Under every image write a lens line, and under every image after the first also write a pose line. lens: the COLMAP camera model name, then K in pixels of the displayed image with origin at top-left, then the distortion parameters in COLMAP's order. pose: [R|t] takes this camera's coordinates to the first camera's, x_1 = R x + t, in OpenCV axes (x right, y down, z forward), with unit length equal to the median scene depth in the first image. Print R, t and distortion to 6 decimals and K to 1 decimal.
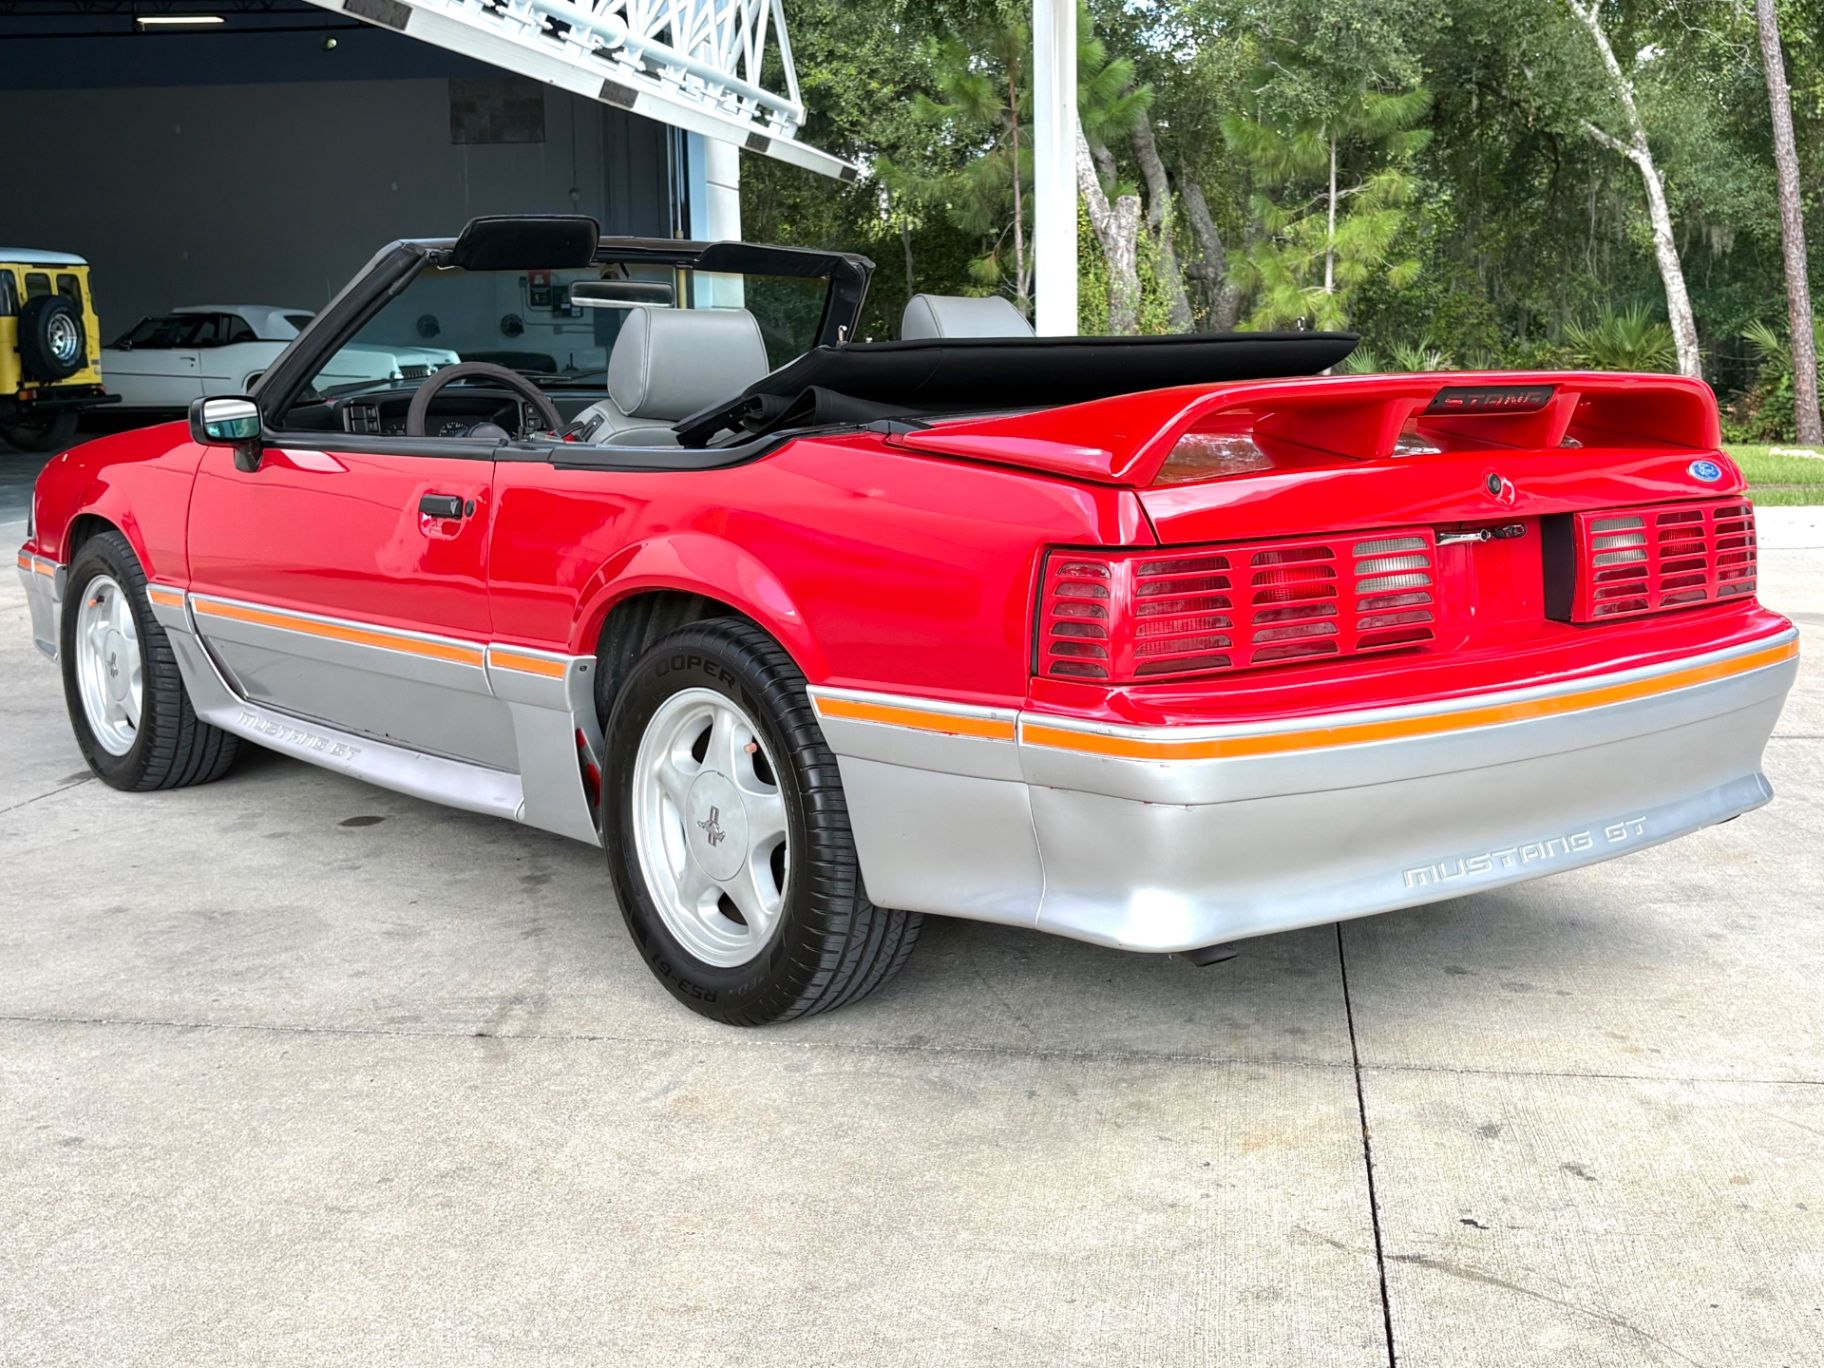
lens RADIAL K [[2175.7, 0, 912.0], [0, 2175.7, 684.0], [0, 0, 1]] dist [0.199808, -0.522411]
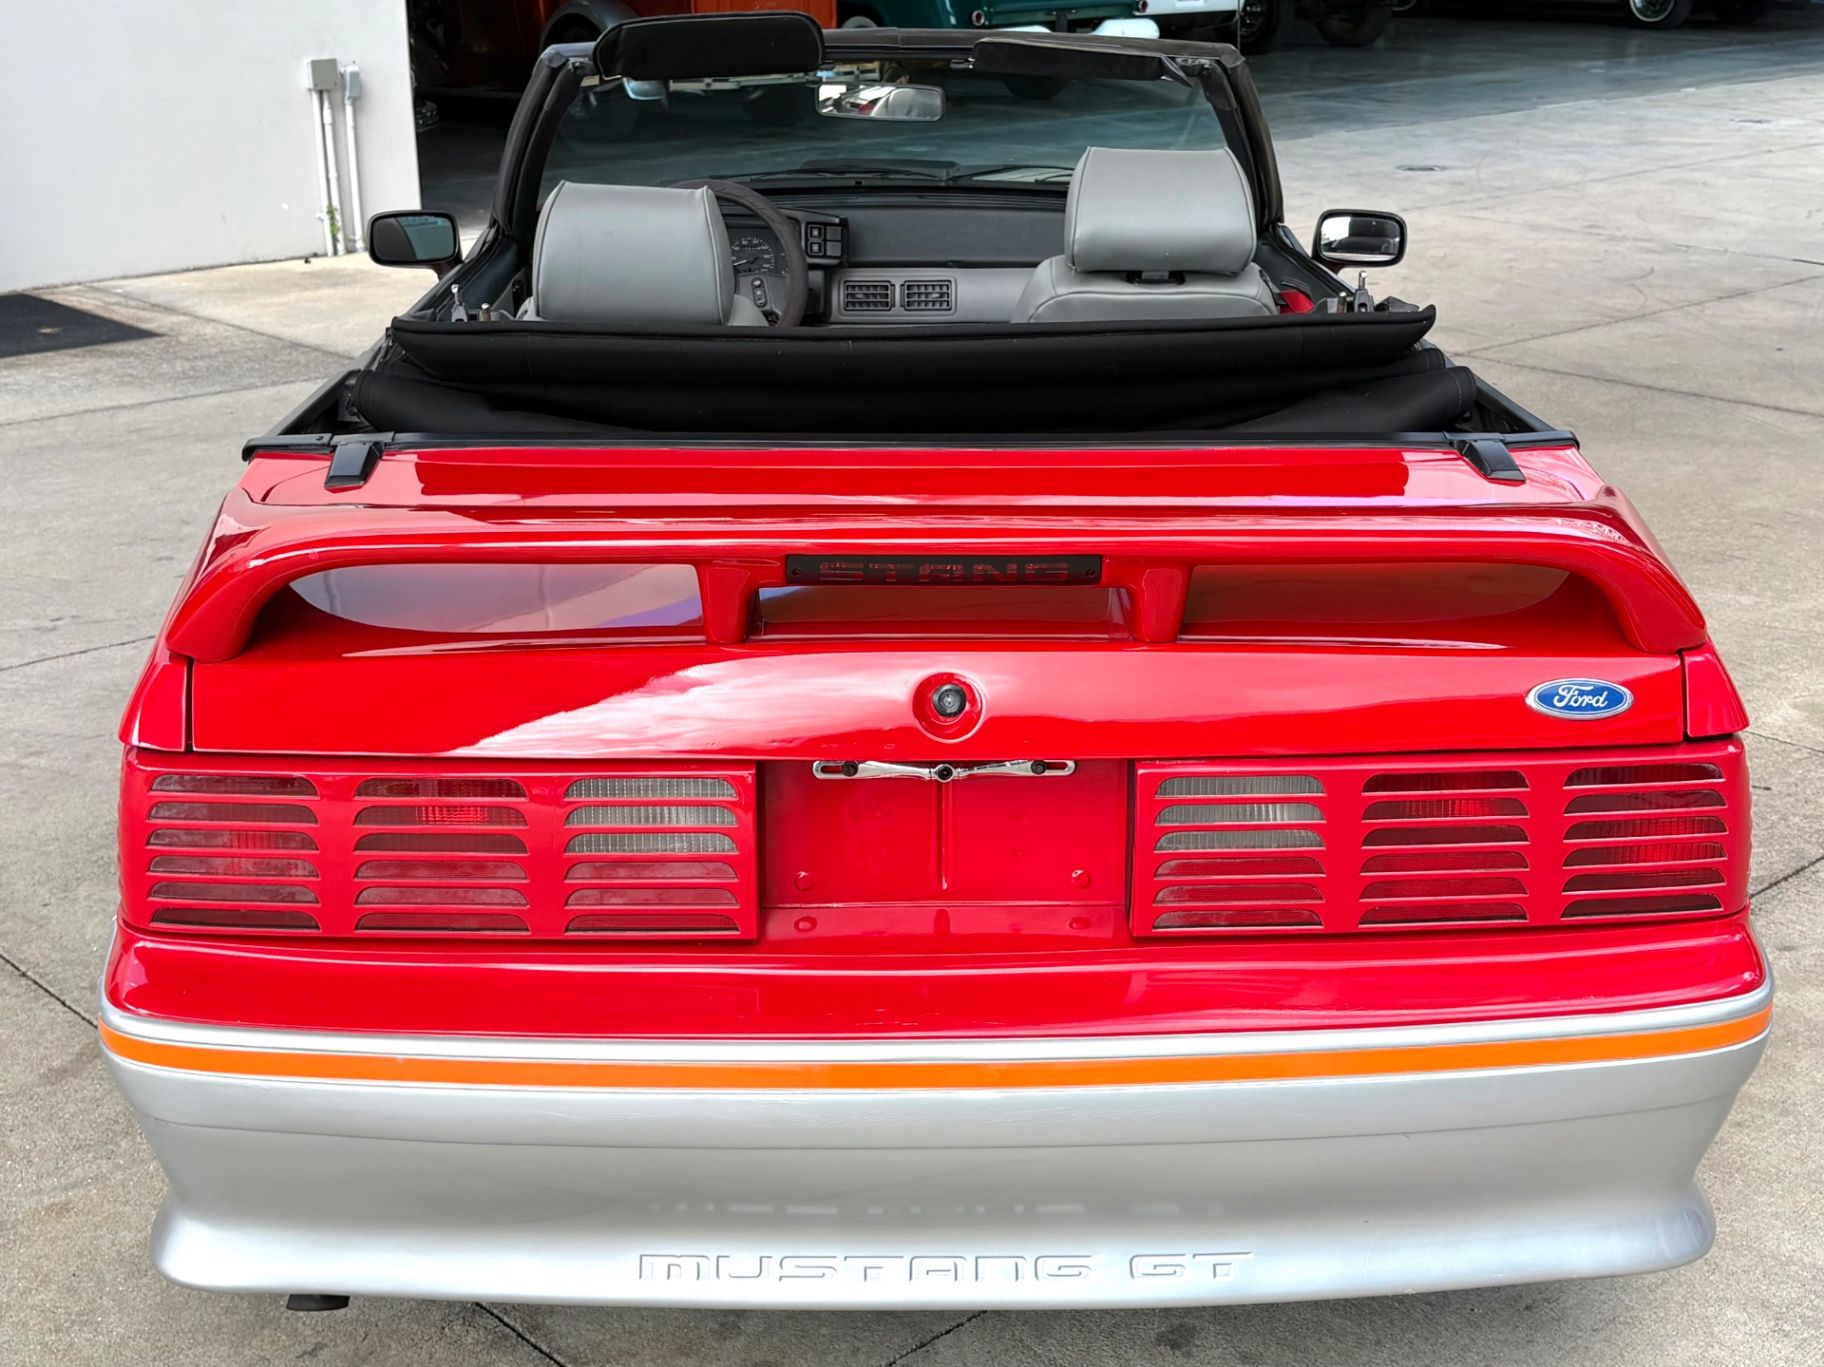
lens RADIAL K [[2363.2, 0, 914.2], [0, 2363.2, 679.1], [0, 0, 1]] dist [0.158835, -0.458924]
pose [[0.792154, 0.203090, -0.575541, 0.099762], [-0.100575, 0.973558, 0.205110, -0.036323], [0.601978, -0.104594, 0.791633, 0.072153]]
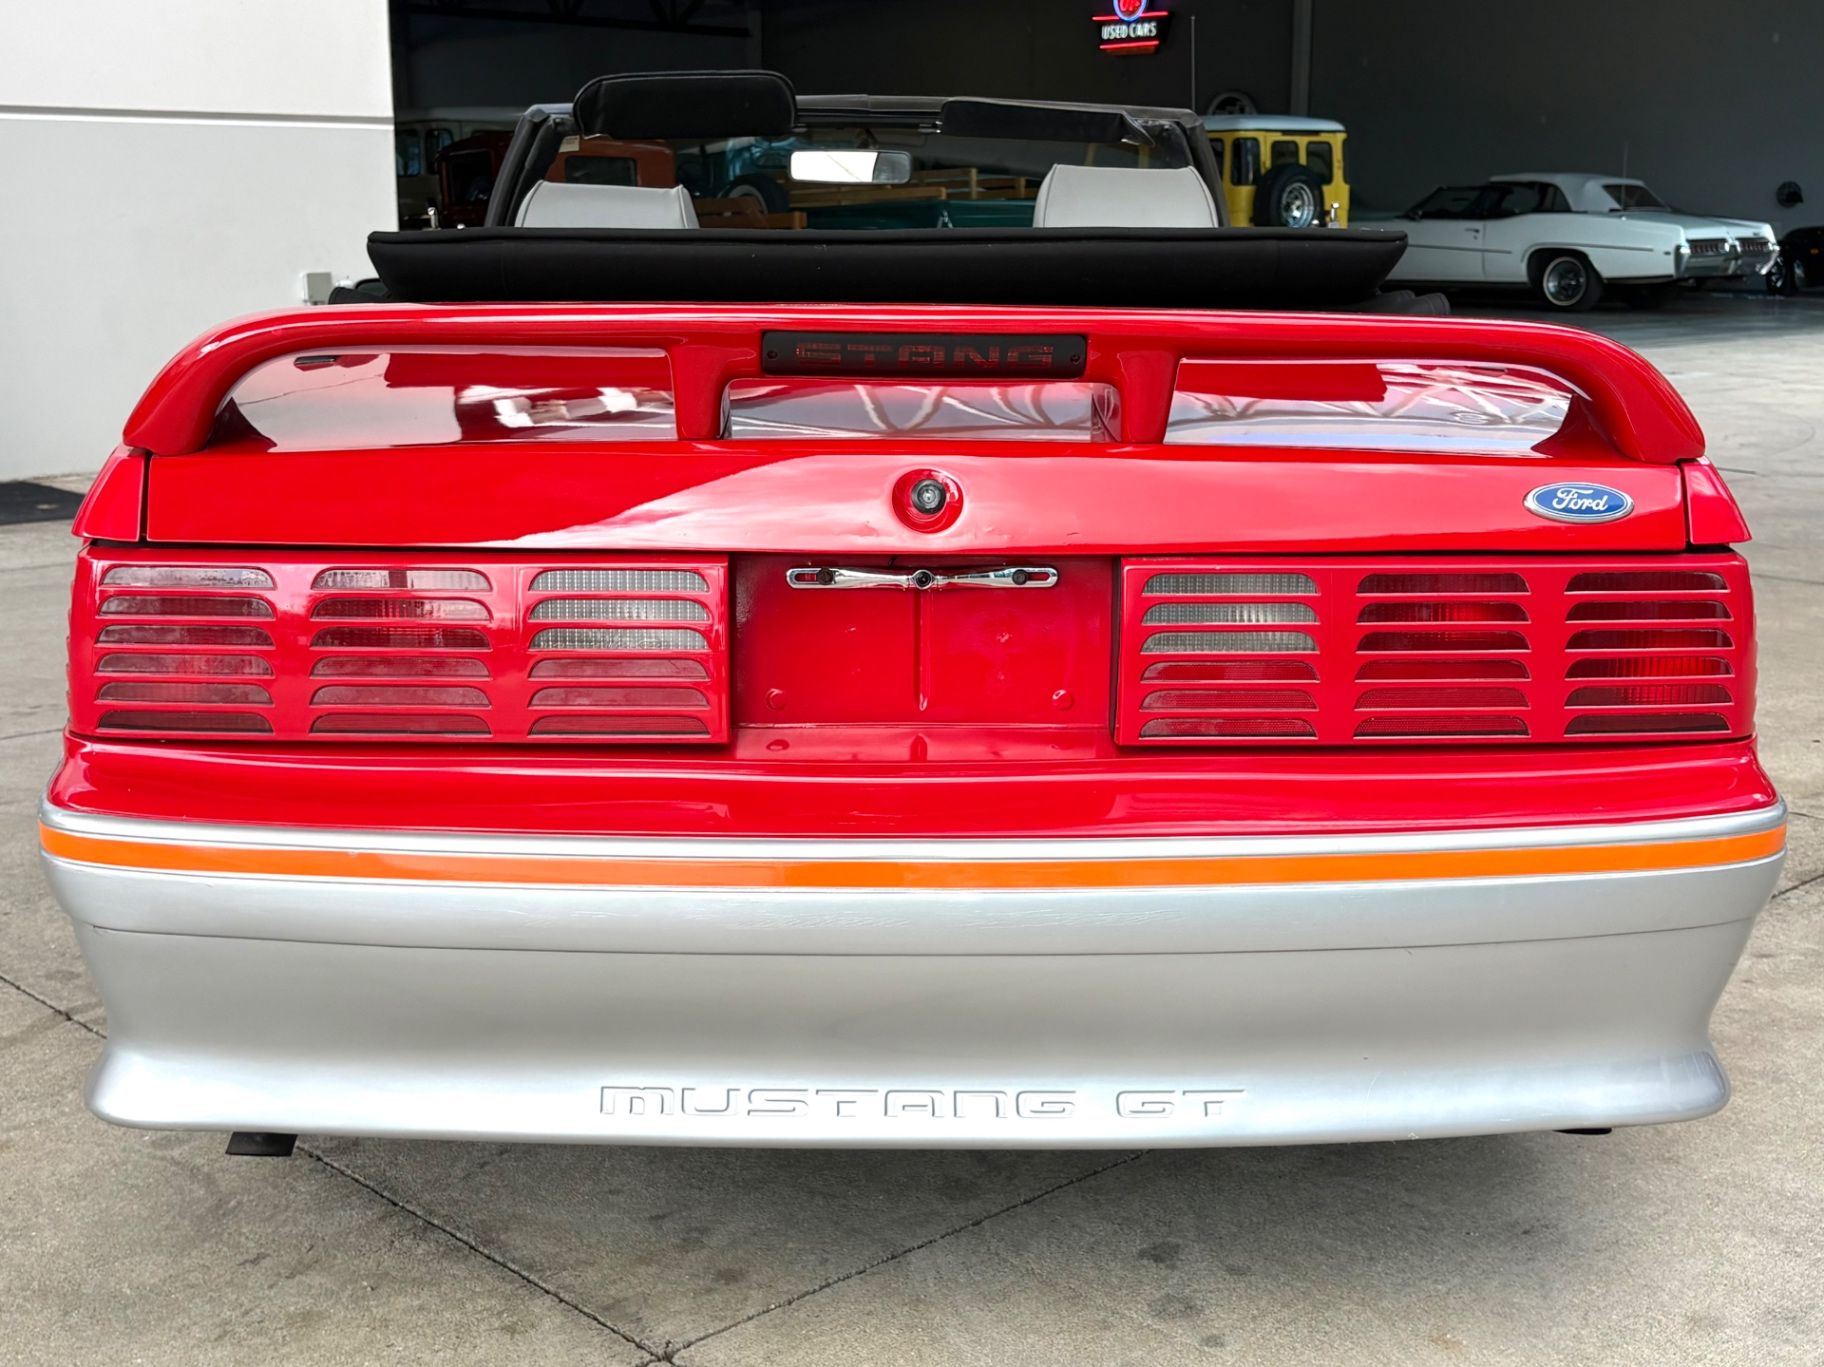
lens RADIAL K [[2253.7, 0, 867.7], [0, 2253.7, 717.5], [0, 0, 1]] dist [0.137883, -0.379871]
pose [[0.790787, 0.144912, -0.594690, 0.097780], [-0.105410, 0.989297, 0.100900, -0.014242], [0.602946, -0.017104, 0.797598, 0.076933]]
